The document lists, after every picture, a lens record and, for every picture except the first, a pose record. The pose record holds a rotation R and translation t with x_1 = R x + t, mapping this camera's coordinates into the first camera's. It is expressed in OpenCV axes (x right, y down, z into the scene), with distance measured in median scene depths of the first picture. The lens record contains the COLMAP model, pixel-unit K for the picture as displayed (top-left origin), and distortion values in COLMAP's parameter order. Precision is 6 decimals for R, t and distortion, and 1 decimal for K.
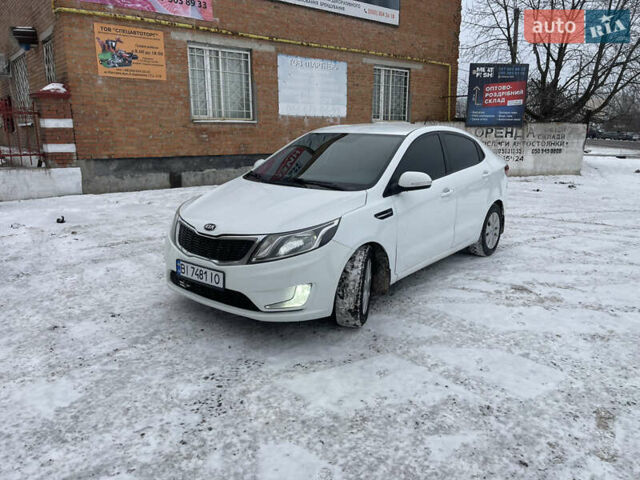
lens RADIAL K [[482.8, 0, 323.4], [0, 482.8, 239.1], [0, 0, 1]] dist [0.064358, -0.080816]
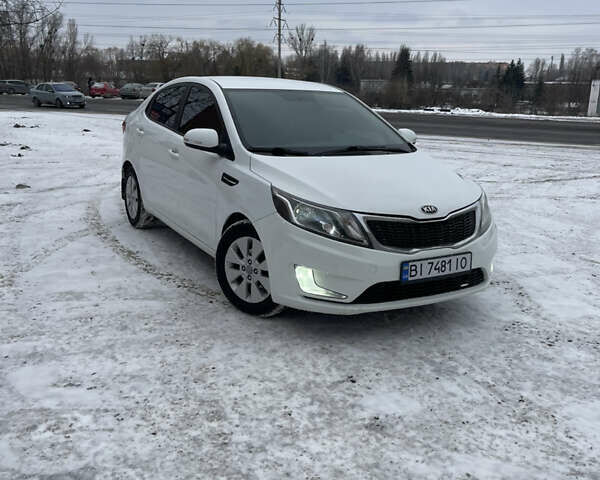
lens RADIAL K [[608.5, 0, 297.7], [0, 608.5, 238.8], [0, 0, 1]] dist [0.043346, -0.003763]
pose [[0.367537, -0.226582, 0.901985, -0.445237], [0.188549, 0.967880, 0.166306, -0.067315], [-0.910695, 0.108945, 0.398454, 0.281730]]
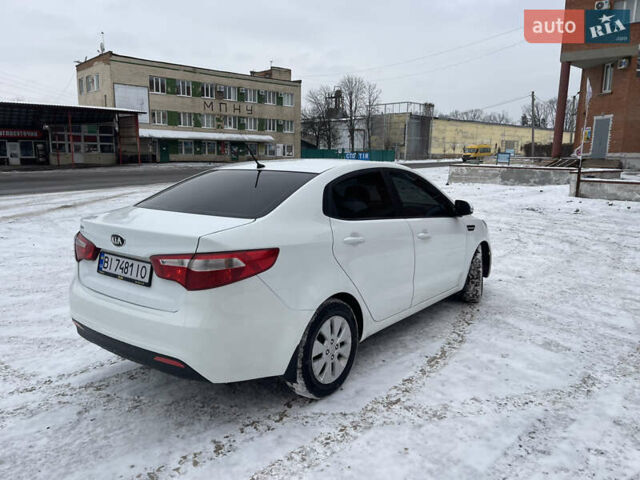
lens RADIAL K [[482.8, 0, 323.4], [0, 482.8, 239.1], [0, 0, 1]] dist [0.064358, -0.080816]
pose [[-0.999297, -0.017362, -0.033215, 0.082474], [-0.028975, 0.920002, 0.390841, -0.226274], [0.023772, 0.391529, -0.919859, 0.940482]]
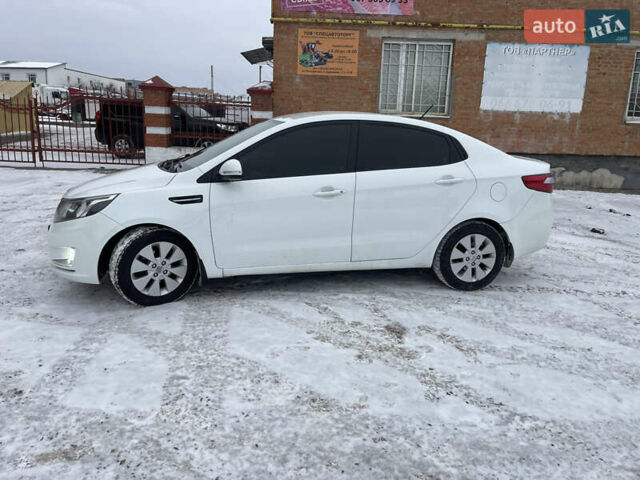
lens RADIAL K [[481.9, 0, 319.1], [0, 481.9, 231.4], [0, 0, 1]] dist [0.061822, -0.082572]
pose [[0.772769, 0.161750, -0.613730, 0.352103], [-0.169933, 0.984406, 0.045473, -0.029399], [0.611515, 0.069153, 0.788205, 0.154405]]
